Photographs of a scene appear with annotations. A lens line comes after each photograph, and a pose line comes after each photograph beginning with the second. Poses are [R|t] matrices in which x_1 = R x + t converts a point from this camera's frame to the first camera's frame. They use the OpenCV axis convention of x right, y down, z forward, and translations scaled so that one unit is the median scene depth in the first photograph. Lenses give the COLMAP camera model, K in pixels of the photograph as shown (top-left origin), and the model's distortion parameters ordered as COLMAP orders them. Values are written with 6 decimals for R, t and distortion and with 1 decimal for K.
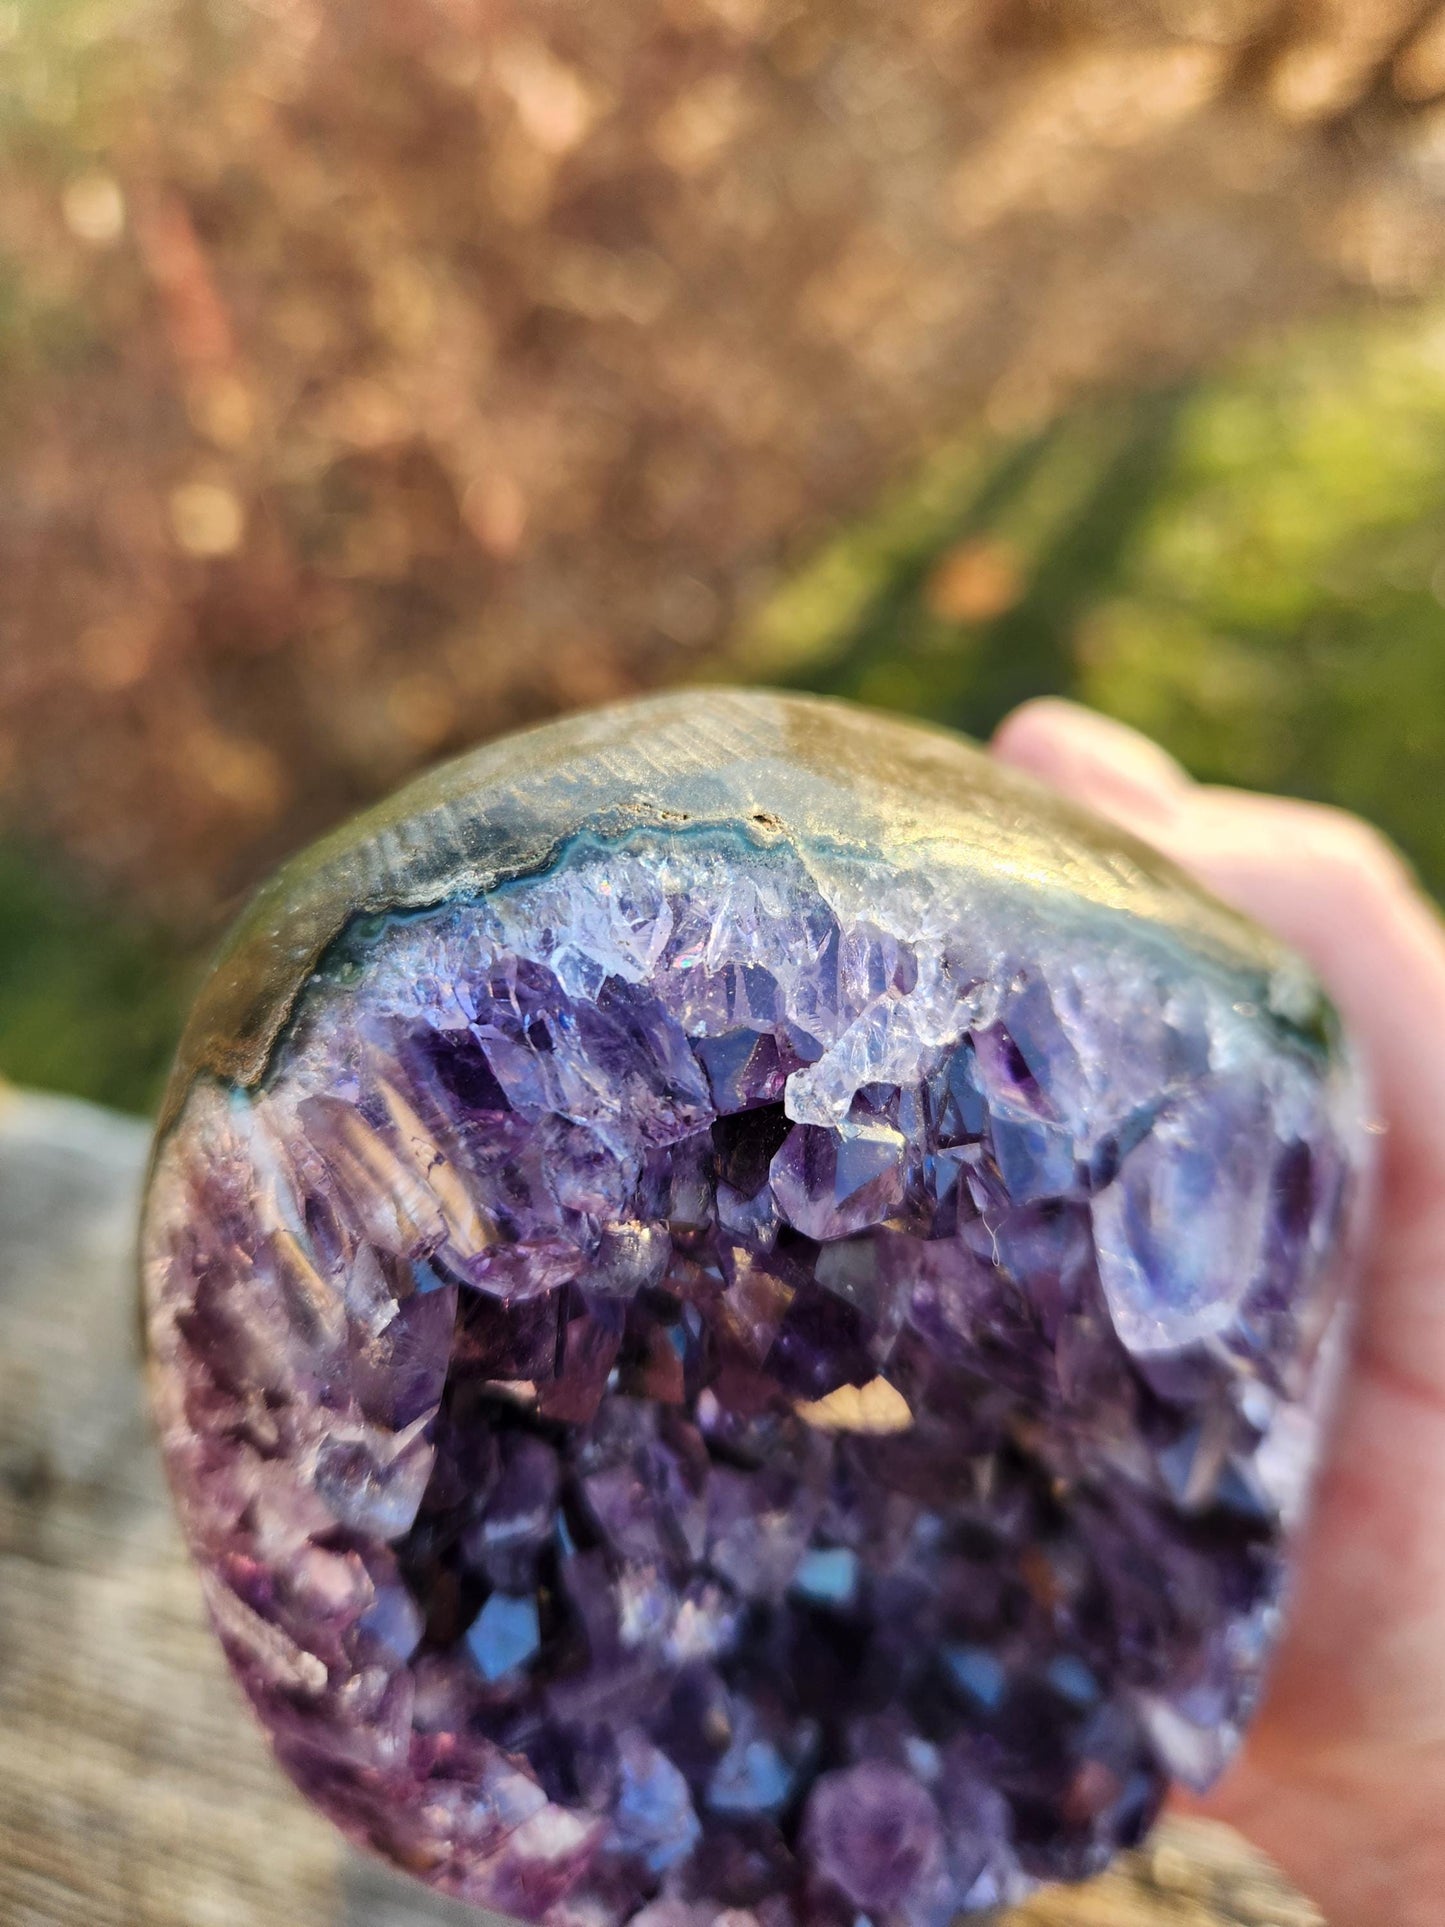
lens RADIAL K [[1408.1, 0, 722.5], [0, 1408.1, 963.5], [0, 0, 1]] dist [0.021216, -0.003467]
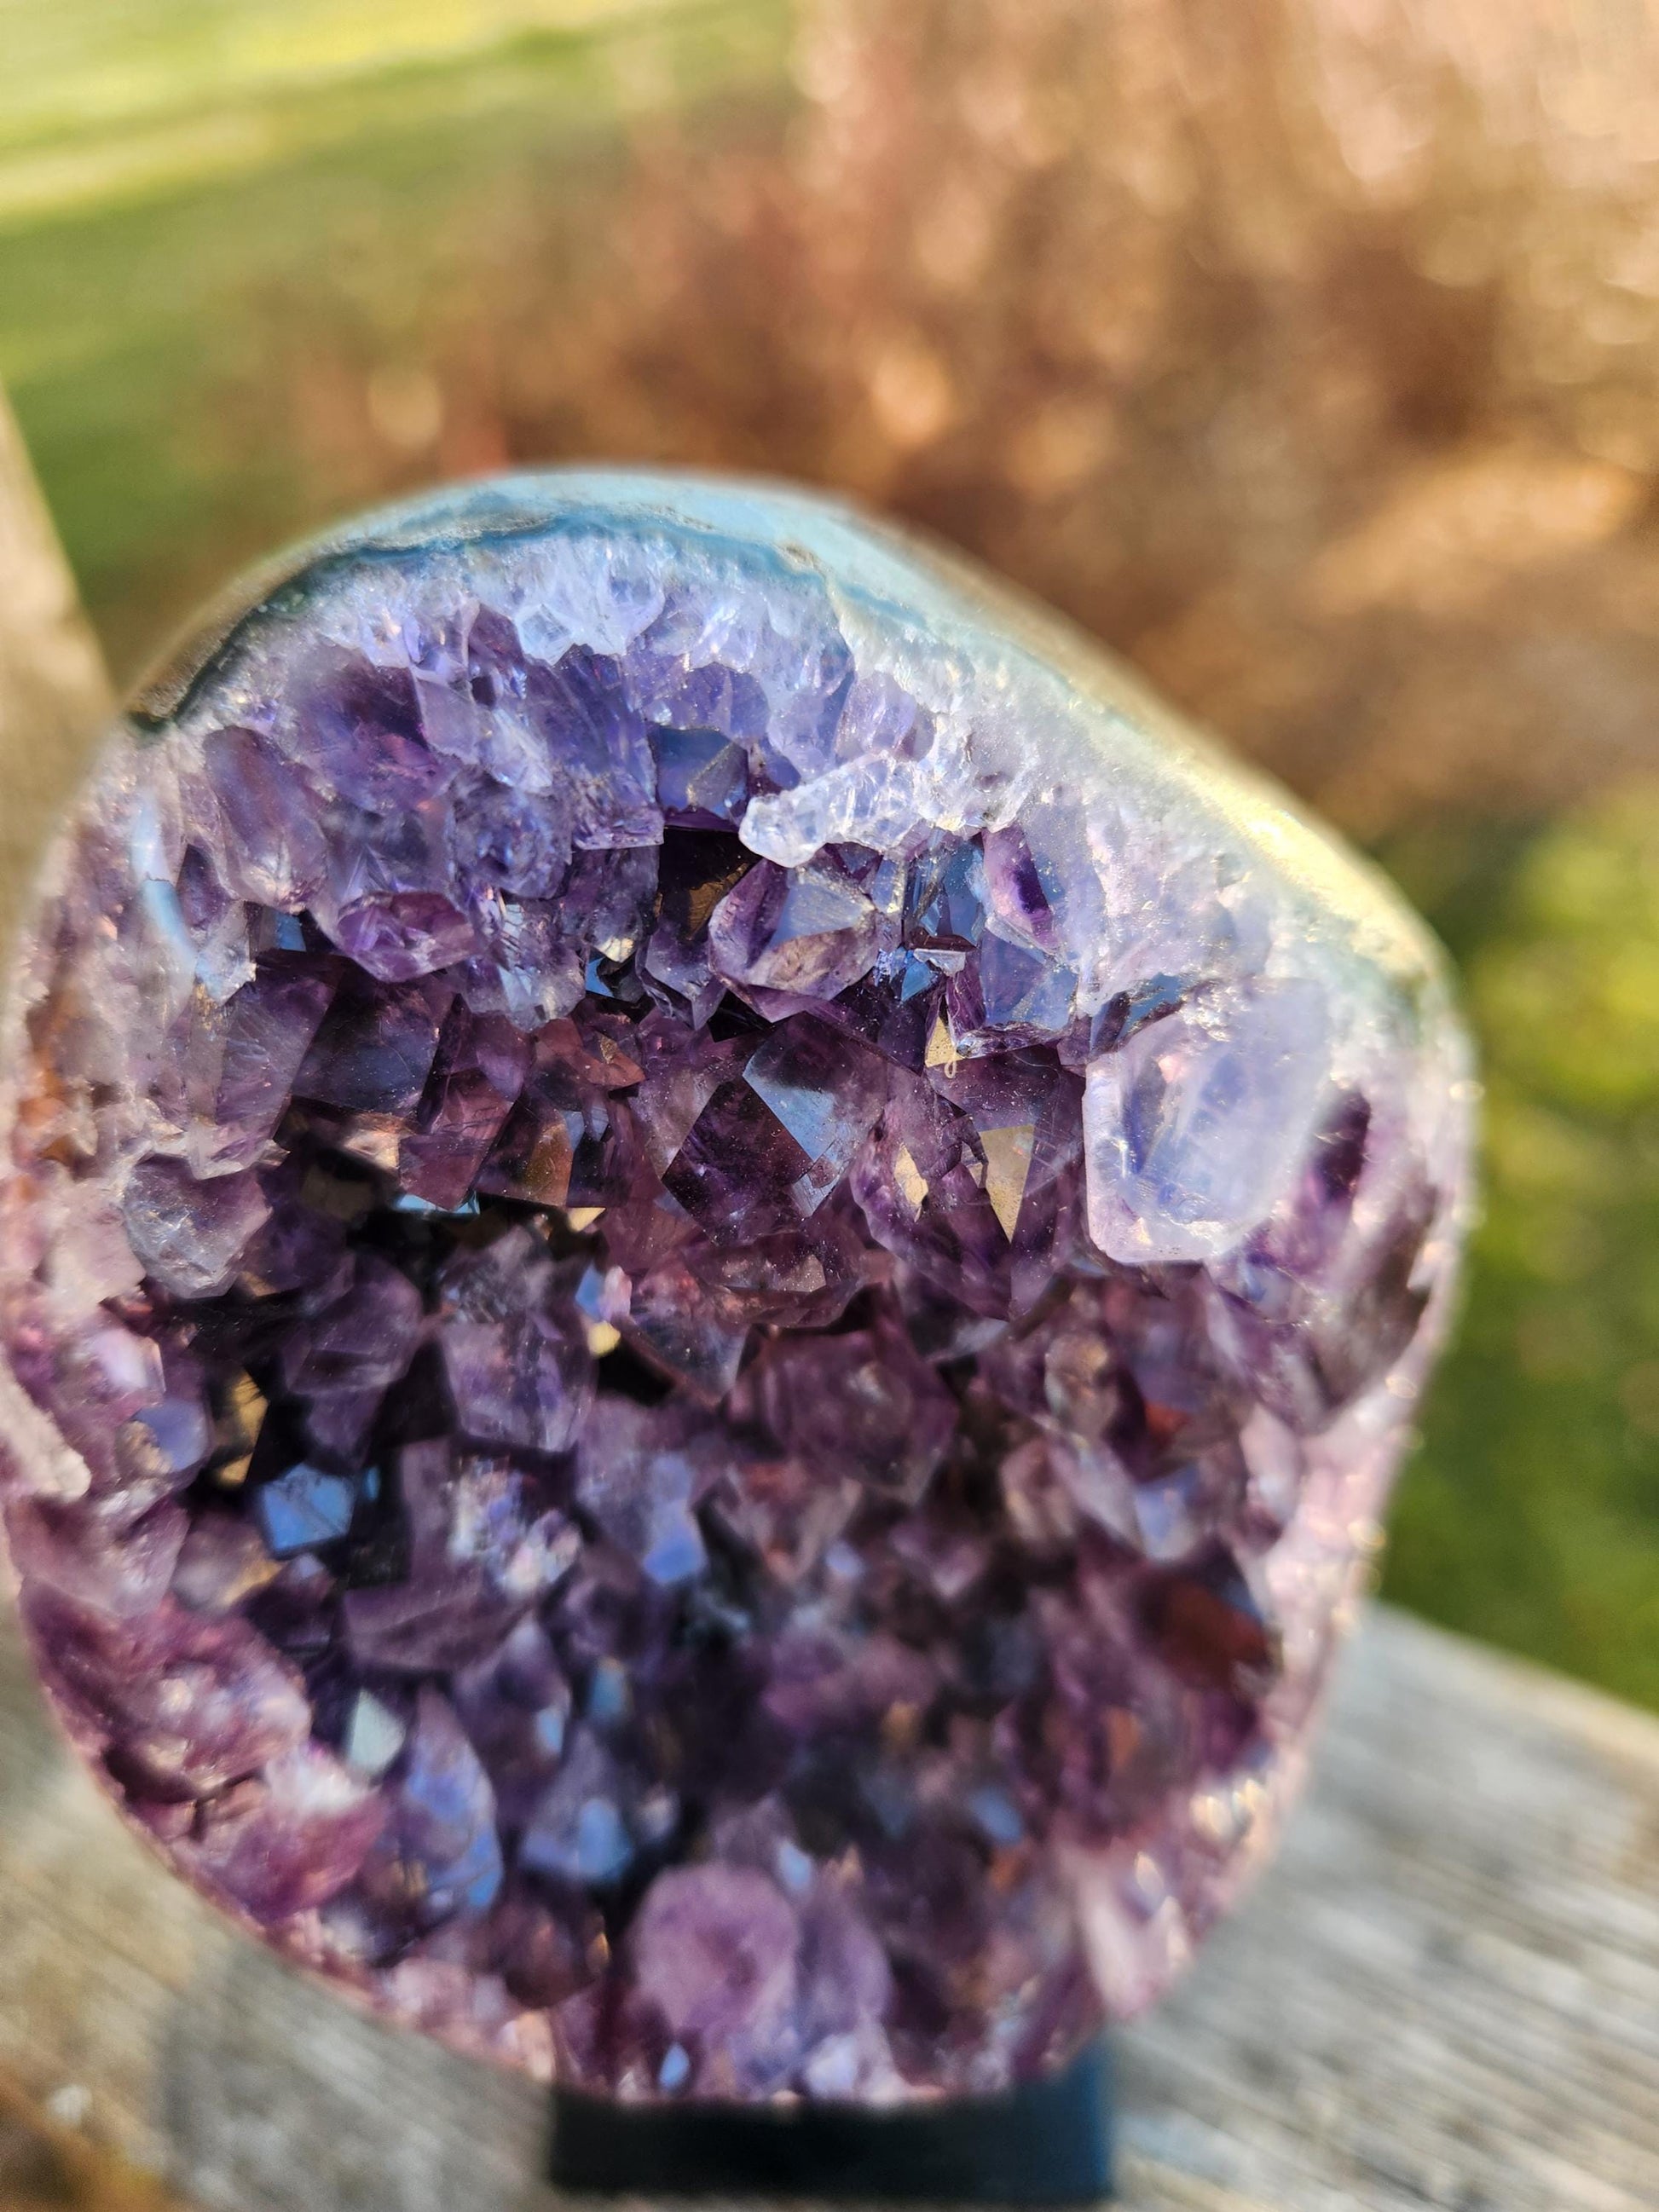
lens RADIAL K [[1616.5, 0, 829.5], [0, 1616.5, 1106.0], [0, 0, 1]] dist [0.021216, -0.003467]
pose [[0.976540, 0.206367, -0.061505, 0.182327], [-0.212448, 0.969936, -0.118701, 0.350794], [0.035160, 0.128983, 0.991023, 0.043889]]
